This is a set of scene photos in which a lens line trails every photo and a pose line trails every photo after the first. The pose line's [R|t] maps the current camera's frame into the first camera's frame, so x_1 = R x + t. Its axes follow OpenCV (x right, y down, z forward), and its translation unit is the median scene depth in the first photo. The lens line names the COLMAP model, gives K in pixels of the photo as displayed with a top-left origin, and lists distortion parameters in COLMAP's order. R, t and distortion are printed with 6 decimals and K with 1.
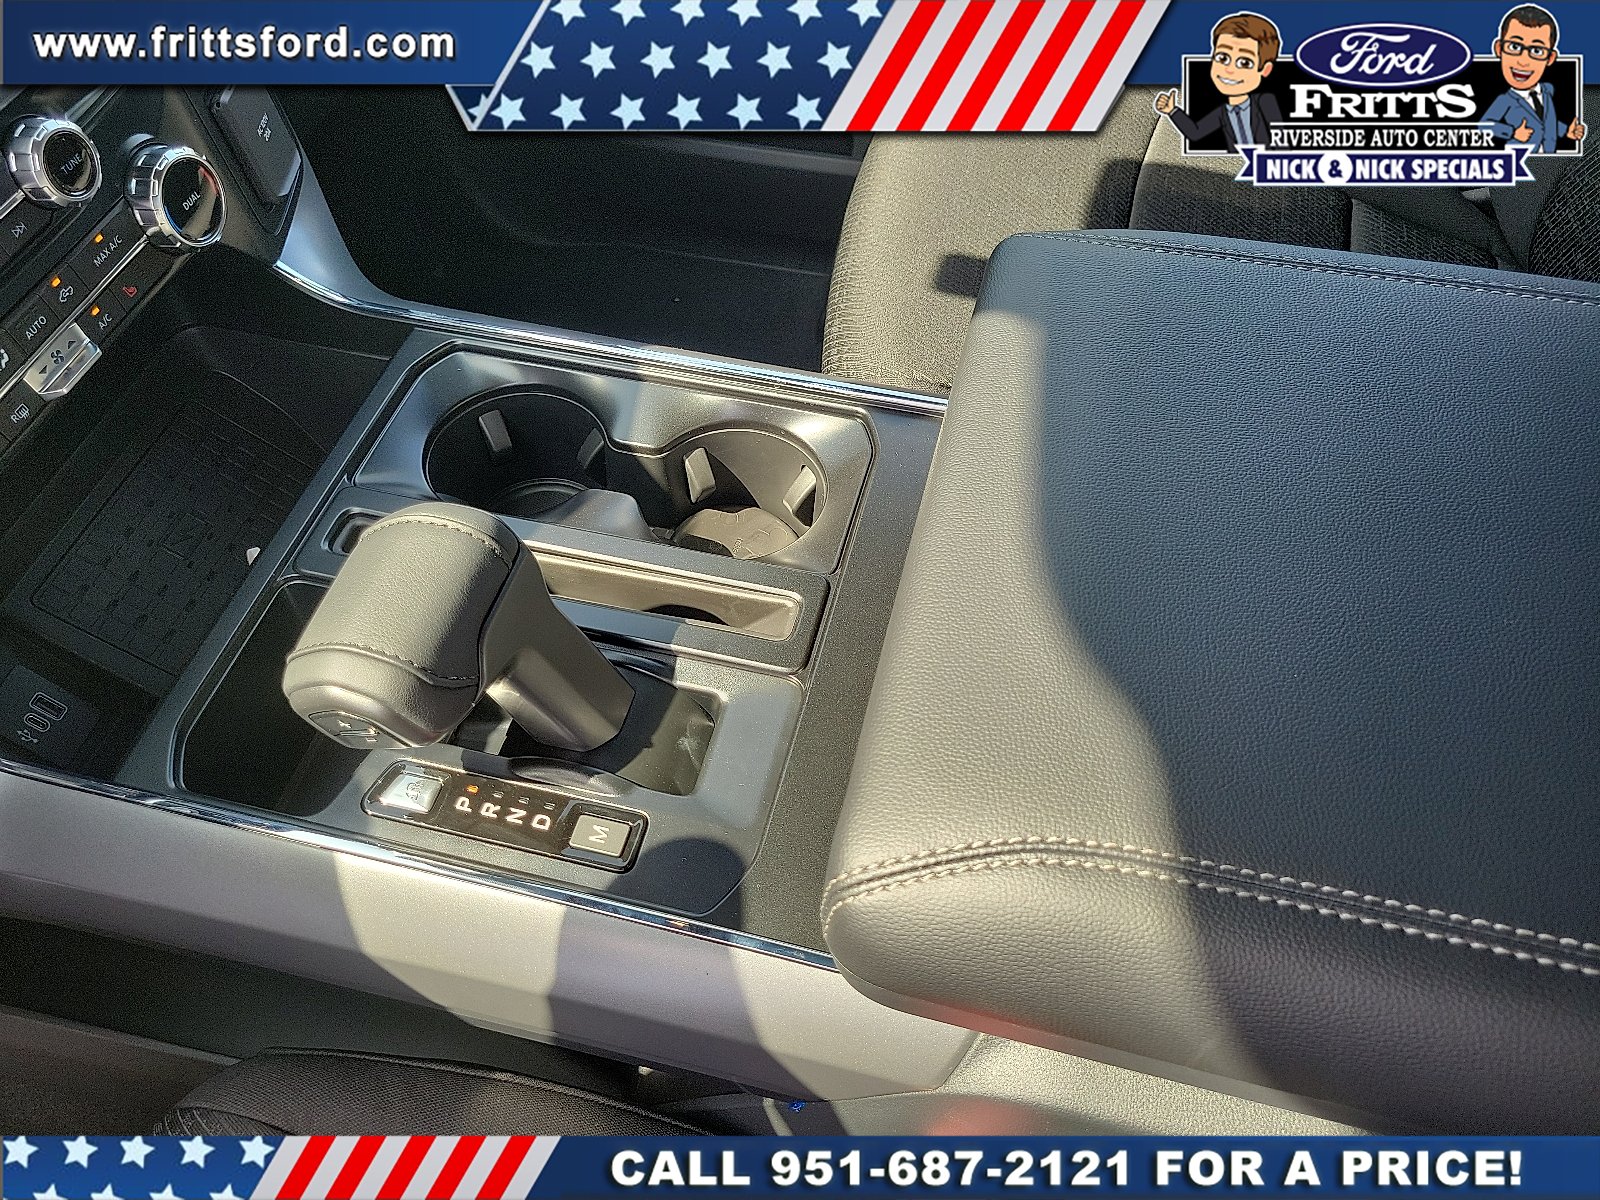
lens RADIAL K [[1220.1, 0, 799.9], [0, 1220.1, 612.8], [0, 0, 1]] dist [0.023370, -0.014695]
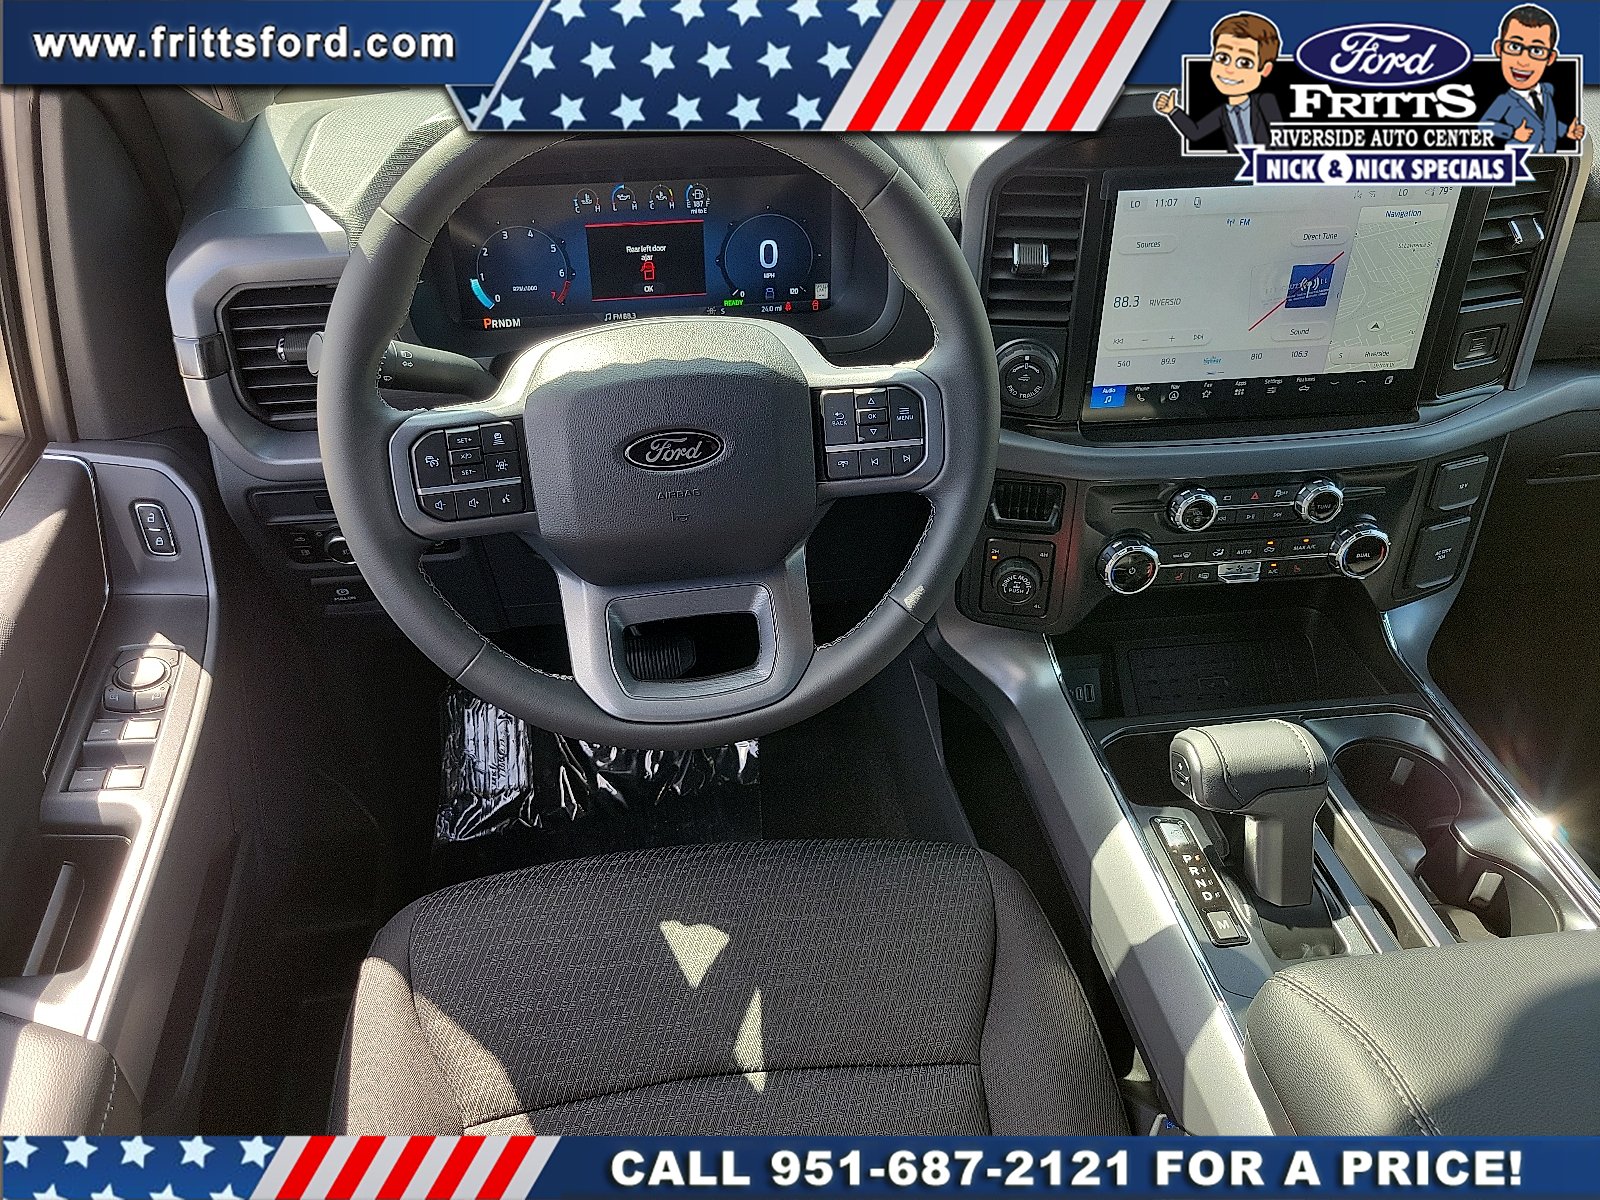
lens RADIAL K [[1220.1, 0, 791.4], [0, 1220.1, 585.4], [0, 0, 1]] dist [0.023370, -0.014695]
pose [[0.391600, 0.569073, -0.723053, 0.530519], [-0.756245, 0.646694, 0.099399, 0.152193], [0.524160, 0.507881, 0.683604, -0.675494]]
